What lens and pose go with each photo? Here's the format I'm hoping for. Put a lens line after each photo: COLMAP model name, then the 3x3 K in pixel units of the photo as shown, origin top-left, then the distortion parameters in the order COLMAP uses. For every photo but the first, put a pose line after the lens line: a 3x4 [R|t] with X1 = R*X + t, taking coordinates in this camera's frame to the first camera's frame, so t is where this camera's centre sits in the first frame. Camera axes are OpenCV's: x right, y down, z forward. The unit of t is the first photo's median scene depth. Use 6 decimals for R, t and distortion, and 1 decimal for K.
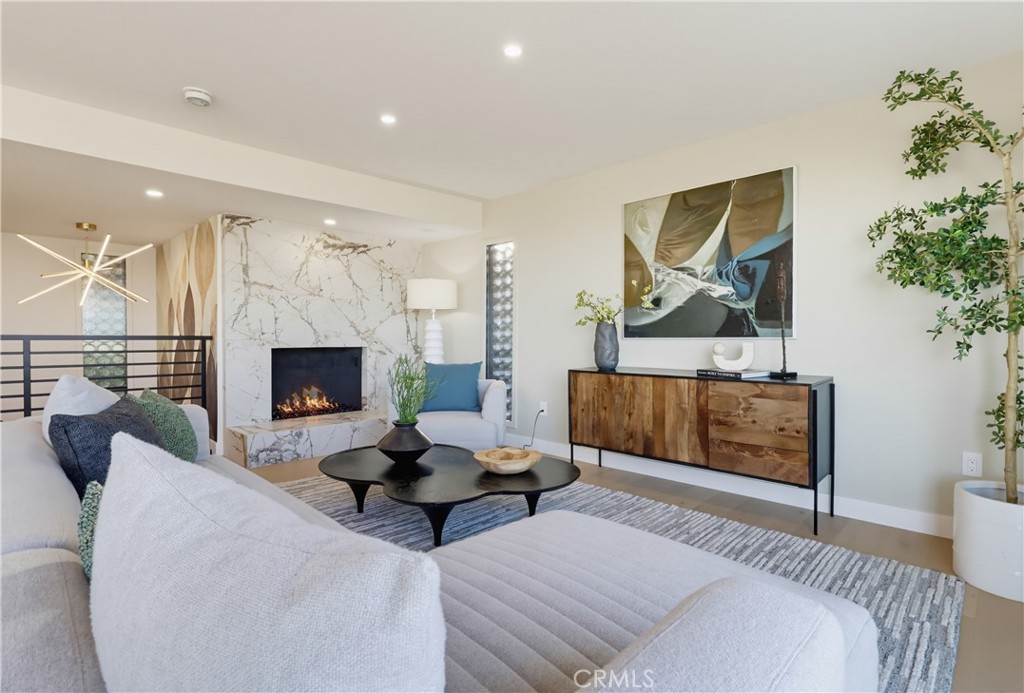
lens RADIAL K [[506.8, 0, 521.6], [0, 506.8, 346.6], [0, 0, 1]] dist [-0.011300, 0.002036]
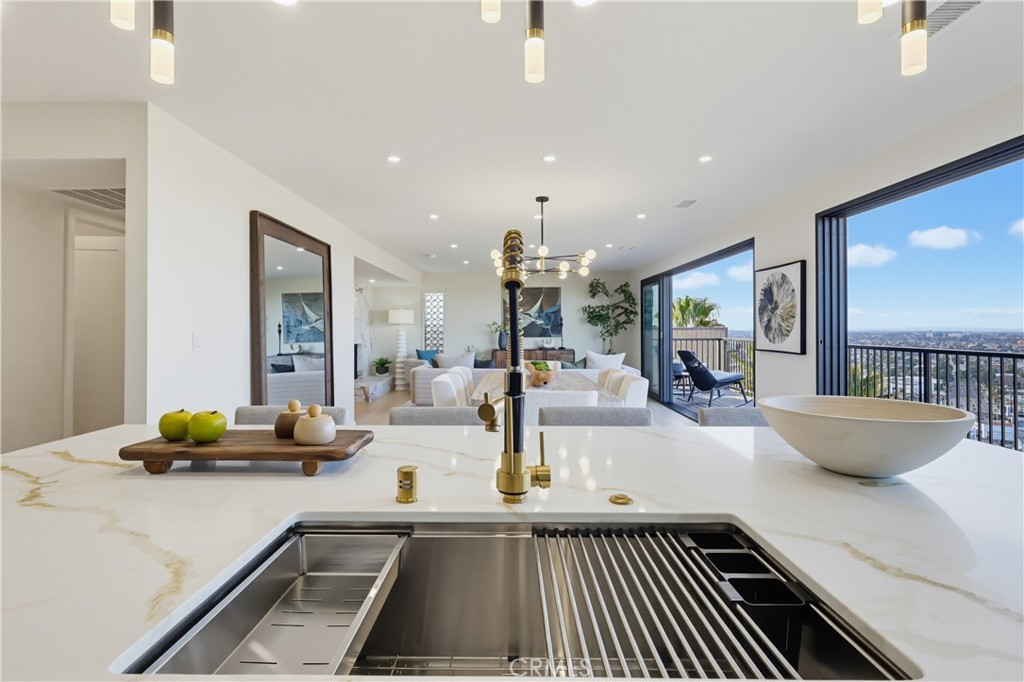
lens RADIAL K [[501.6, 0, 507.5], [0, 501.6, 332.2], [0, 0, 1]] dist [-0.003795, 0.001897]
pose [[0.724252, -0.008672, 0.689481, -1.712103], [0.017590, 0.999828, -0.005902, -0.030081], [-0.689311, 0.016402, 0.724280, -1.000875]]
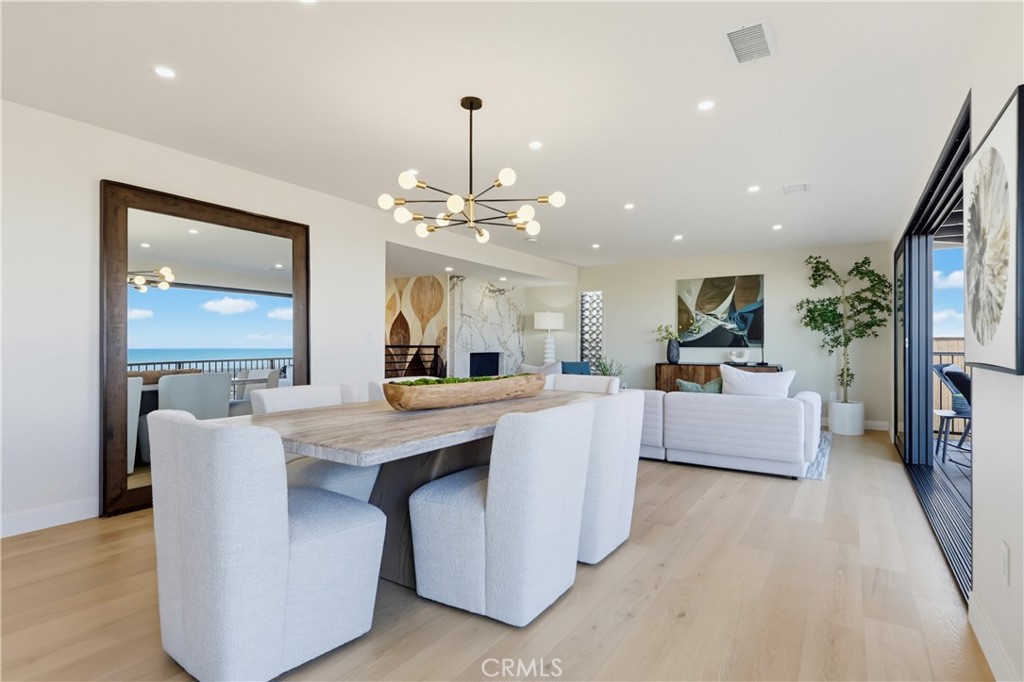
lens RADIAL K [[527.9, 0, 505.8], [0, 527.9, 343.5], [0, 0, 1]] dist [-0.012365, 0.000115]
pose [[0.981961, 0.003896, 0.189046, -0.891518], [-0.000025, 0.999790, -0.020475, 0.009632], [-0.189086, 0.020101, 0.981755, -0.941644]]
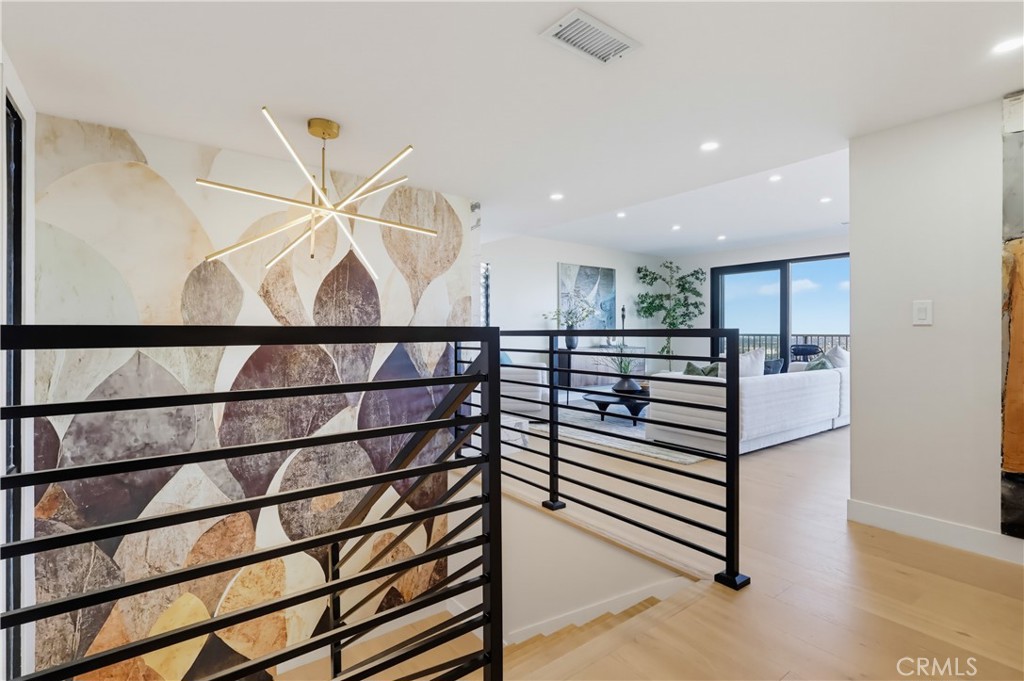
lens RADIAL K [[501.6, 0, 537.3], [0, 501.6, 334.4], [0, 0, 1]] dist [-0.003795, 0.001897]
pose [[0.112027, -0.004591, 0.993695, -1.785254], [0.020062, 0.999796, 0.002357, -0.017756], [-0.993503, 0.019671, 0.112096, 0.924535]]
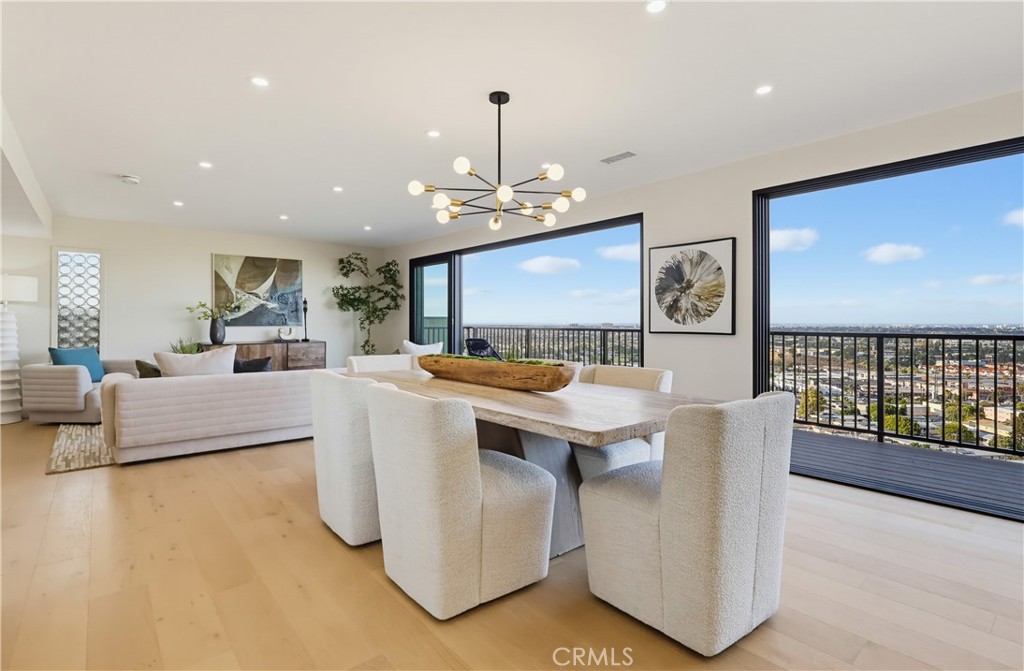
lens RADIAL K [[495.4, 0, 513.6], [0, 495.4, 325.4], [0, 0, 1]] dist [-0.005893, -0.000083]
pose [[0.090360, -0.006455, 0.995888, -1.574797], [0.018923, 0.999810, 0.004763, -0.009289], [-0.995729, 0.018415, 0.090465, -0.258971]]
